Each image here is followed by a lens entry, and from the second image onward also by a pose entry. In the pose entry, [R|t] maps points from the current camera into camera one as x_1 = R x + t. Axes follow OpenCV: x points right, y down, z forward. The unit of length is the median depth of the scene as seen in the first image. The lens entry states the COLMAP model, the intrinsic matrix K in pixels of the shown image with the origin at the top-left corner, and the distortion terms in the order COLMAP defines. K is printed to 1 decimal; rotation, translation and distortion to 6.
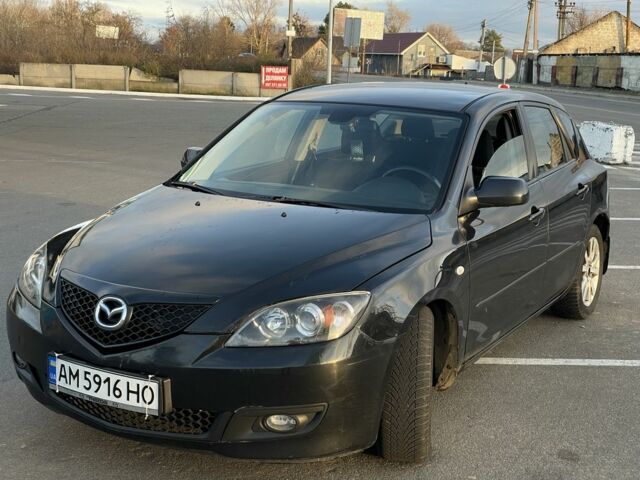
lens RADIAL K [[1040.2, 0, 320.0], [0, 1040.2, 240.0], [0, 0, 1]] dist [0.226352, -0.731848]
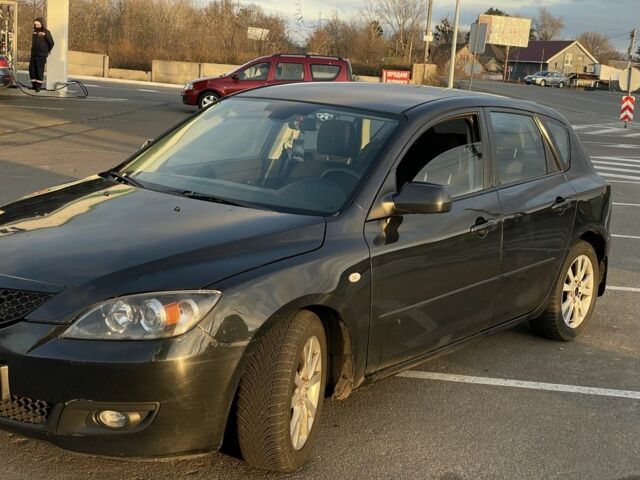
lens RADIAL K [[1040.2, 0, 320.0], [0, 1040.2, 240.0], [0, 0, 1]] dist [0.226352, -0.731848]
pose [[0.986133, 0.058516, -0.155298, 0.170206], [-0.059340, 0.998238, -0.000673, -0.001622], [0.154985, 0.009879, 0.987867, 0.033616]]
